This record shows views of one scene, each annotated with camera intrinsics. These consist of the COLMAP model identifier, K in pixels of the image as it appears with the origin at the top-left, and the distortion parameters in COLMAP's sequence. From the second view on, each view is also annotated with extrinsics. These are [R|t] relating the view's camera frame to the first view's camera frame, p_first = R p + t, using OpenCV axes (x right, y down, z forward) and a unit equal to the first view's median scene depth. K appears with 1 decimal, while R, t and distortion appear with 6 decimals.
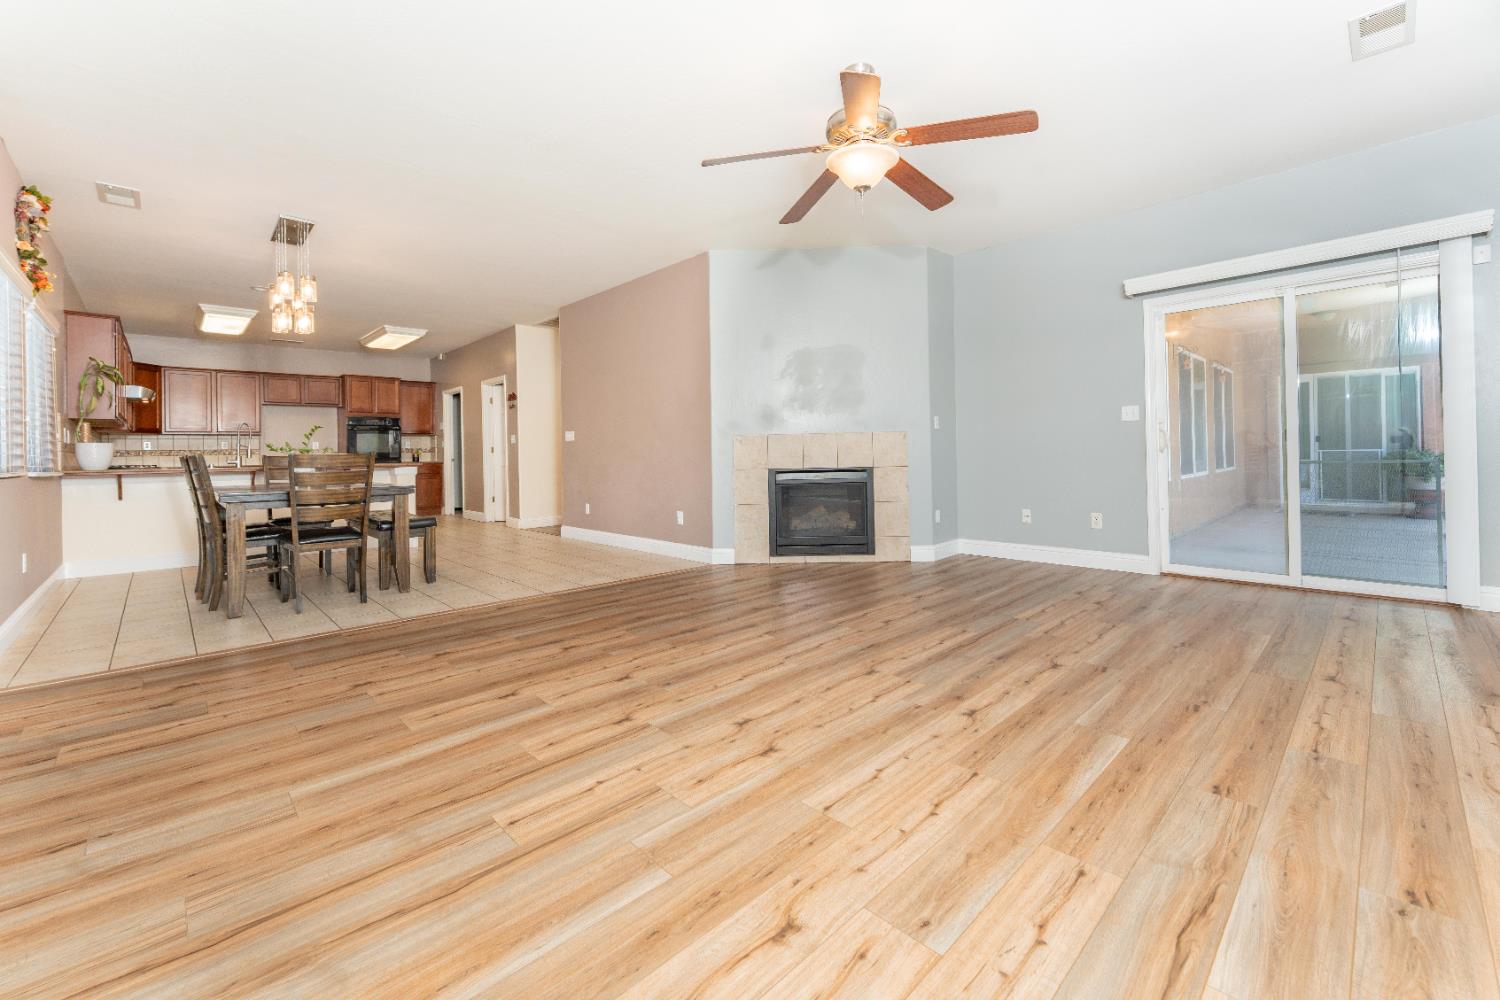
lens RADIAL K [[609.2, 0, 751.5], [0, 609.2, 452.3], [0, 0, 1]] dist [-0.001177, 0.000058]
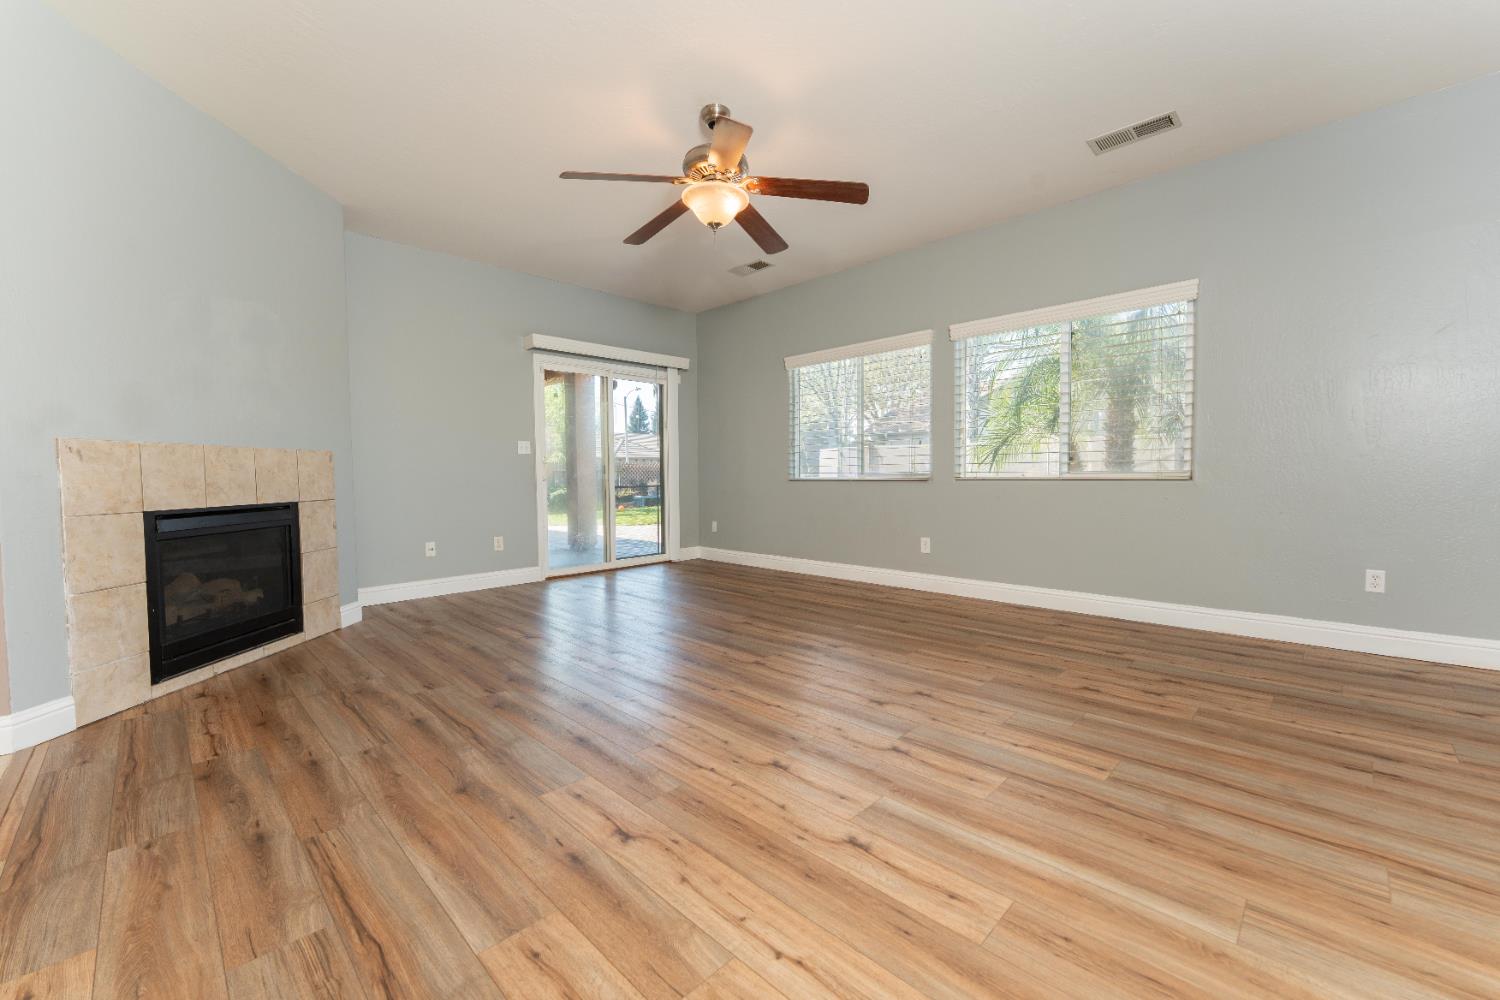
lens RADIAL K [[600.7, 0, 750.0], [0, 600.7, 500.0], [0, 0, 1]] dist [-0.000328, -0.000047]
pose [[-0.023907, -0.024650, 0.999410, -0.992027], [0.008108, 0.999658, 0.024850, 0.020566], [-0.999681, 0.008697, -0.023699, 1.094167]]
